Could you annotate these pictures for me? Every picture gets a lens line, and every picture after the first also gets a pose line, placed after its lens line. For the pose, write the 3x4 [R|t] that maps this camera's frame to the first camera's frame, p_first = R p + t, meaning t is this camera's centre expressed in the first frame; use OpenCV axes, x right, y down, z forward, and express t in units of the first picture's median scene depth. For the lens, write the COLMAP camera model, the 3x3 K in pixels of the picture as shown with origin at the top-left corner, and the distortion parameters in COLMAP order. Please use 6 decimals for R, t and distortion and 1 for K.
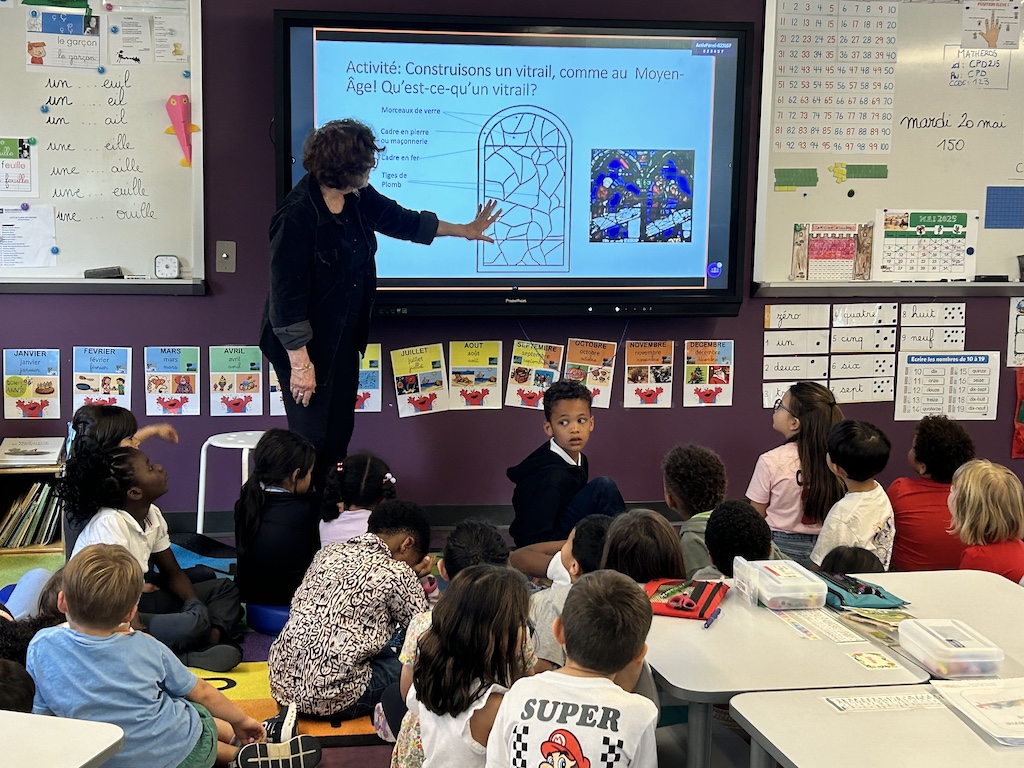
lens RADIAL K [[1708.5, 0, 512.0], [0, 1708.5, 384.0], [0, 0, 1]] dist [0.123949, -0.081916]
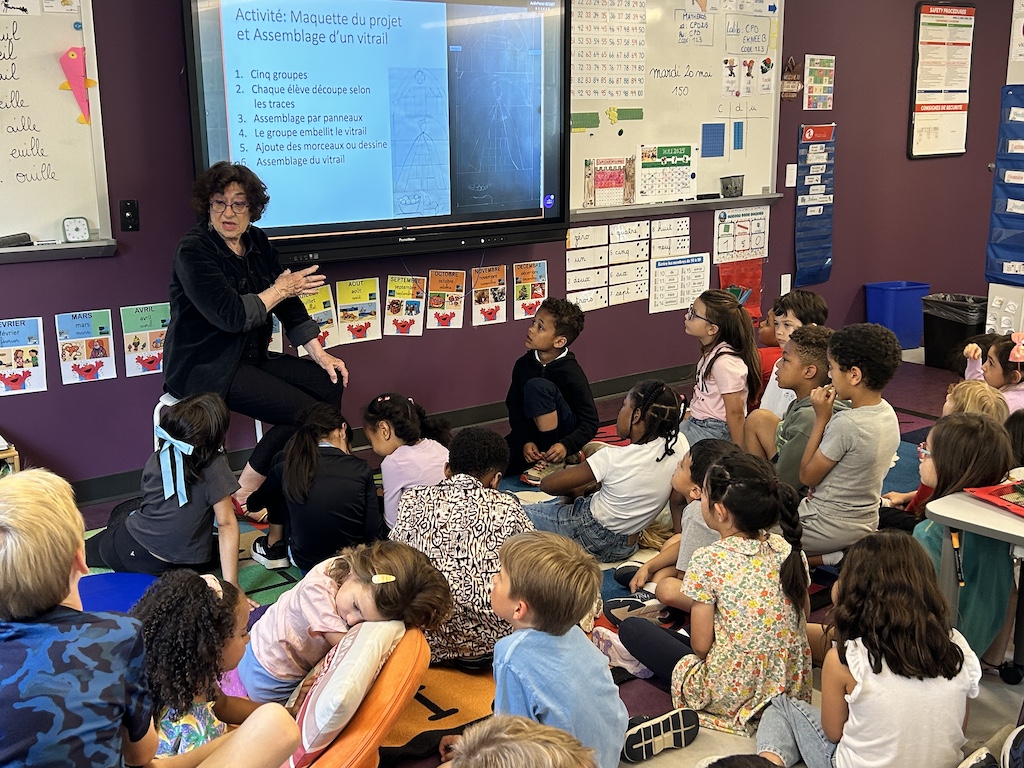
lens RADIAL K [[1210.1, 0, 512.0], [0, 1210.1, 384.0], [0, 0, 1]] dist [0.114494, -0.239206]
pose [[0.887411, -0.123922, 0.444009, -0.280411], [0.084346, 0.990578, 0.107893, -0.033666], [-0.453196, -0.058295, 0.889503, 0.255509]]
